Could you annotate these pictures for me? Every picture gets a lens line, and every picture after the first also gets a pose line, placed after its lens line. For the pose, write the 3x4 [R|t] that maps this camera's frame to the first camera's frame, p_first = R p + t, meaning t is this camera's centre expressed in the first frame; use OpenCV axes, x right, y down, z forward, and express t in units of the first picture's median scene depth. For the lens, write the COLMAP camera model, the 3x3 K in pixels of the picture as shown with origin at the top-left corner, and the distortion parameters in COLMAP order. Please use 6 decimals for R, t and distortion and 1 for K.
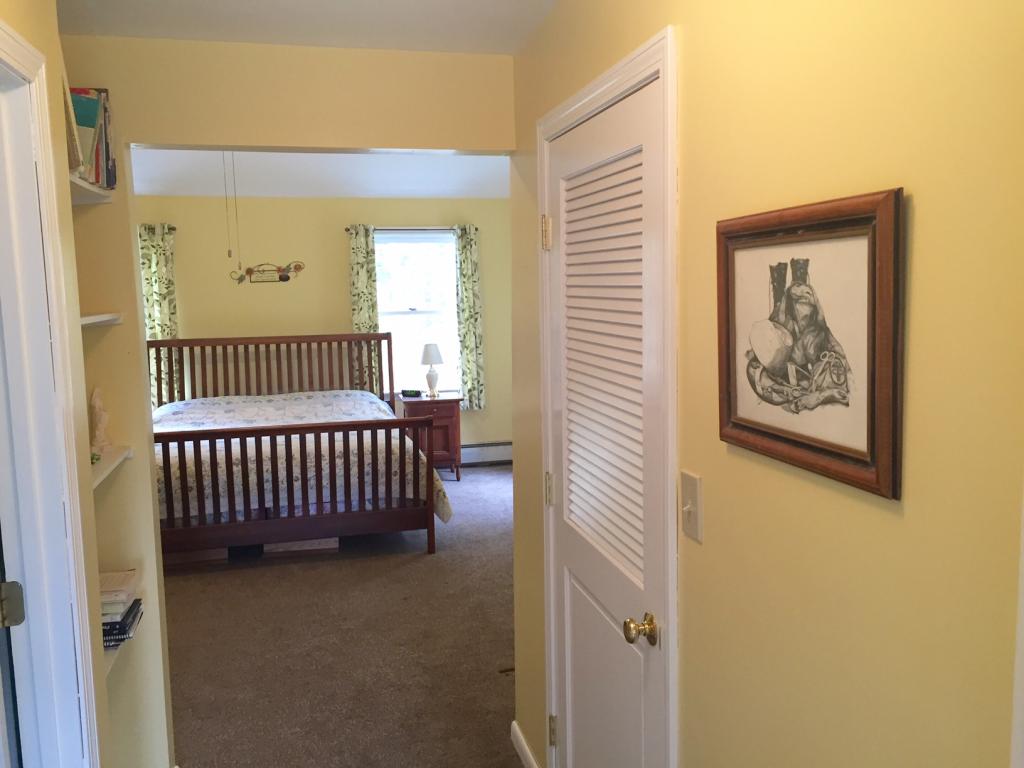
lens RADIAL K [[855.2, 0, 512.0], [0, 855.2, 384.0], [0, 0, 1]] dist [0.002747, -0.180522]
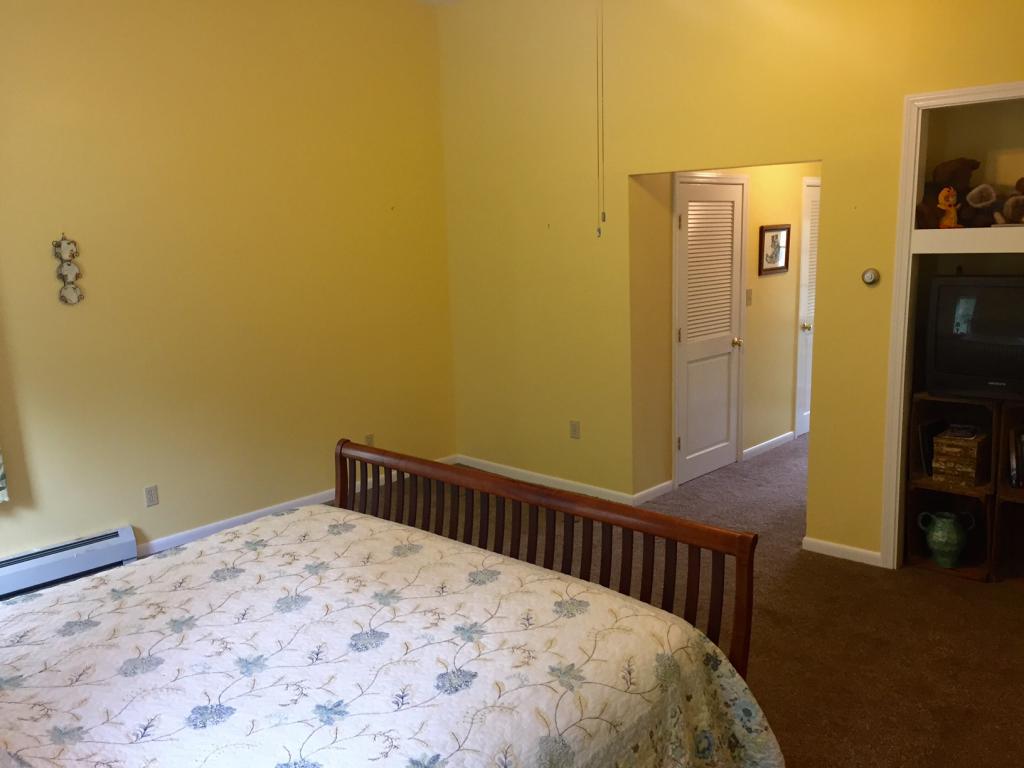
lens RADIAL K [[855.2, 0, 512.0], [0, 855.2, 384.0], [0, 0, 1]] dist [0.002747, -0.180522]
pose [[-0.548880, -0.120208, 0.827213, -0.870865], [0.136521, 0.963427, 0.230588, -0.185027], [-0.824677, 0.239497, -0.512395, 1.404837]]
